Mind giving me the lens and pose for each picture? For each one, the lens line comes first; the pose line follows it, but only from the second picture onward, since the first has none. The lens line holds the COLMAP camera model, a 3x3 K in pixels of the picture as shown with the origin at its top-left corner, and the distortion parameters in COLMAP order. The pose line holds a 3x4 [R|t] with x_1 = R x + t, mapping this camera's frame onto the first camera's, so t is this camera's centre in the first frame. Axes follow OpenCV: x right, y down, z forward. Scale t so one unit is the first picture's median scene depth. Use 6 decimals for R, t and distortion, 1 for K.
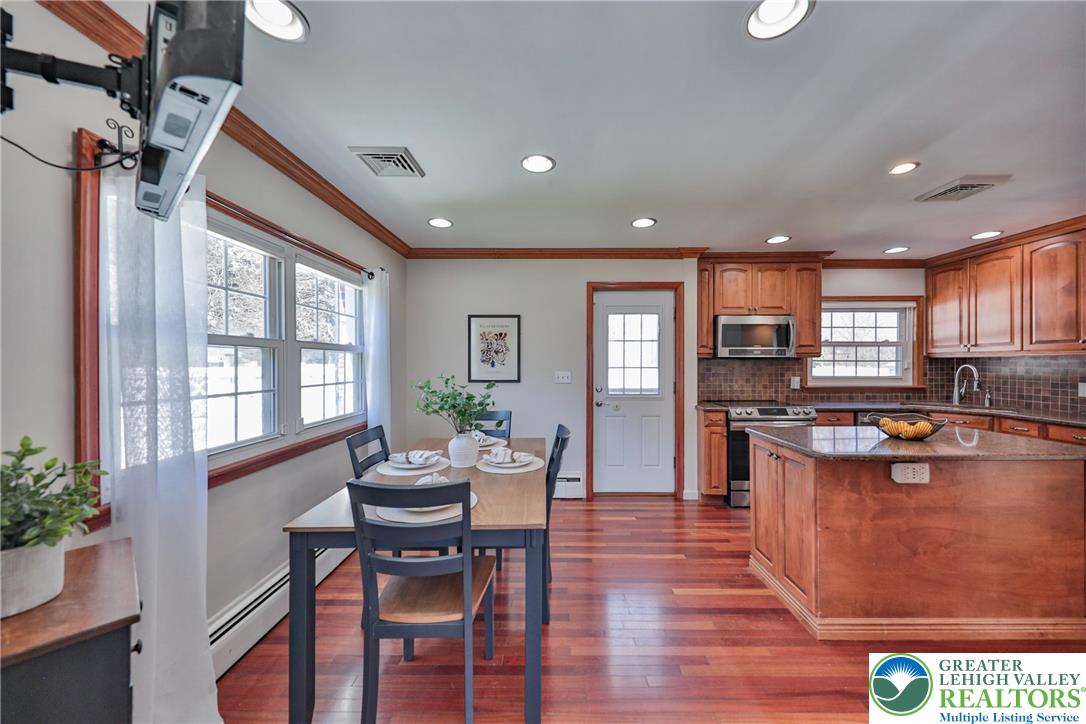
lens RADIAL K [[366.7, 0, 555.5], [0, 366.7, 362.2], [0, 0, 1]] dist [0.007775, -0.001604]
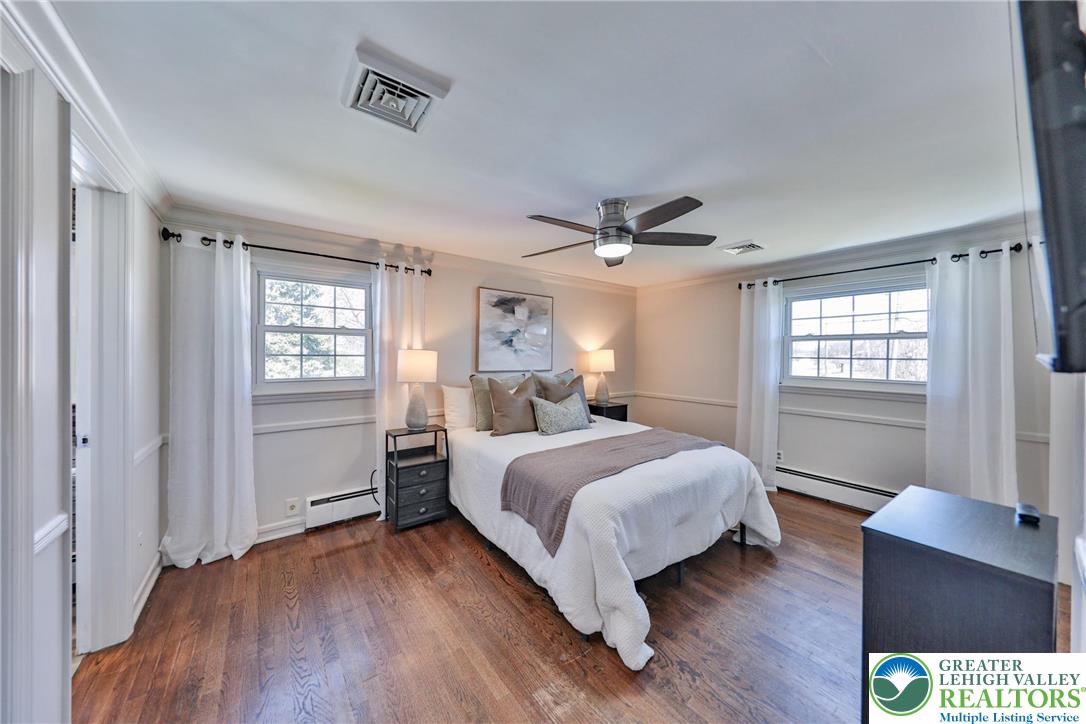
lens RADIAL K [[366.7, 0, 536.7], [0, 366.7, 356.1], [0, 0, 1]] dist [0.007775, -0.001604]
pose [[0.606146, 0.013233, -0.795243, 1.174178], [-0.005701, 0.999908, 0.012293, -0.016063], [0.795333, -0.002917, 0.606166, -0.001347]]
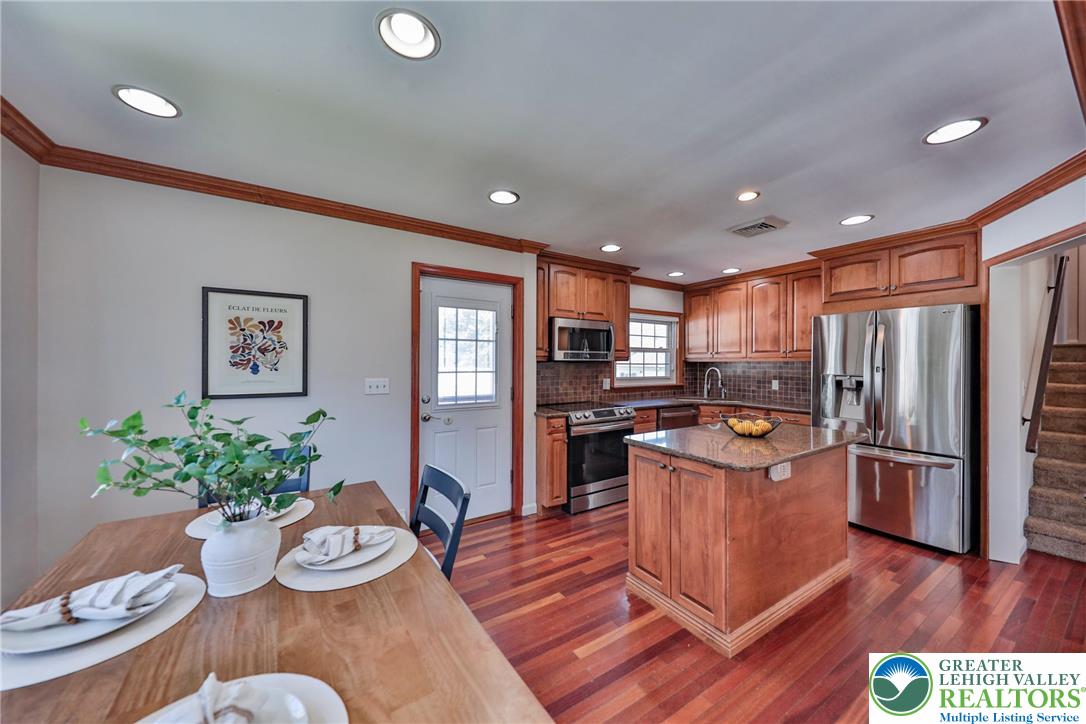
lens RADIAL K [[366.7, 0, 544.4], [0, 366.7, 362.0], [0, 0, 1]] dist [0.007775, -0.001604]
pose [[0.843491, 0.003595, 0.537132, -0.097308], [-0.003320, 0.999993, -0.001479, -0.007950], [-0.537133, -0.000536, 0.843497, 0.203421]]
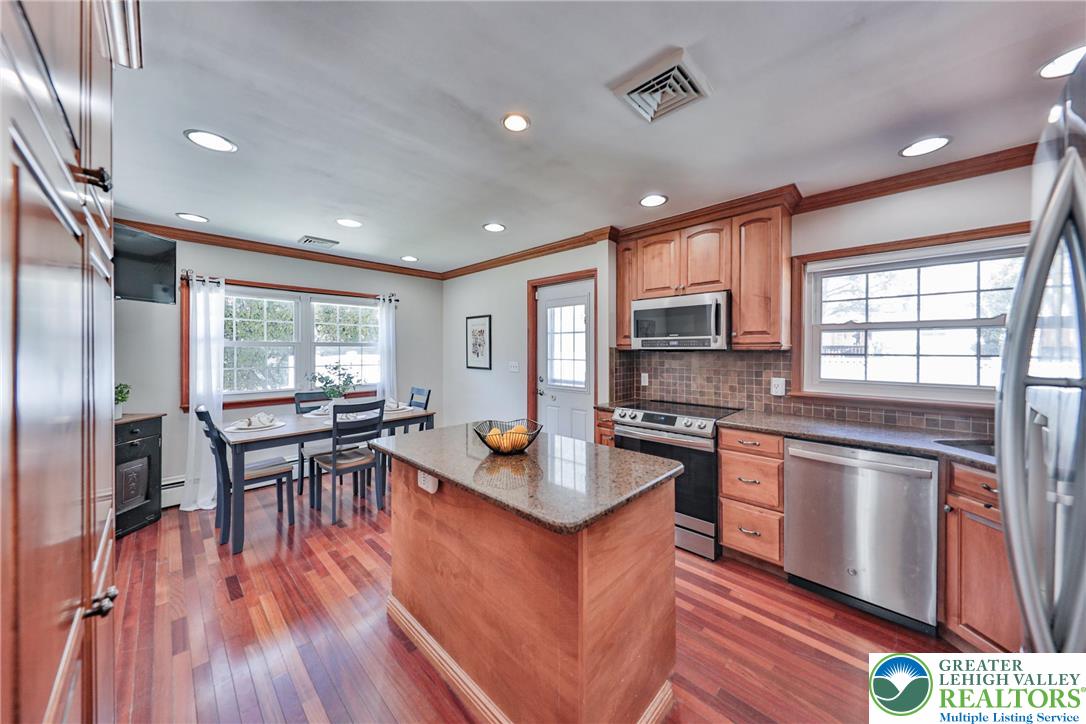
lens RADIAL K [[366.7, 0, 540.4], [0, 366.7, 354.5], [0, 0, 1]] dist [0.007775, -0.001604]
pose [[0.729820, 0.009501, -0.683573, 0.890465], [0.000093, 0.999902, 0.013997, -0.014205], [0.683639, -0.010279, 0.729748, 0.232359]]
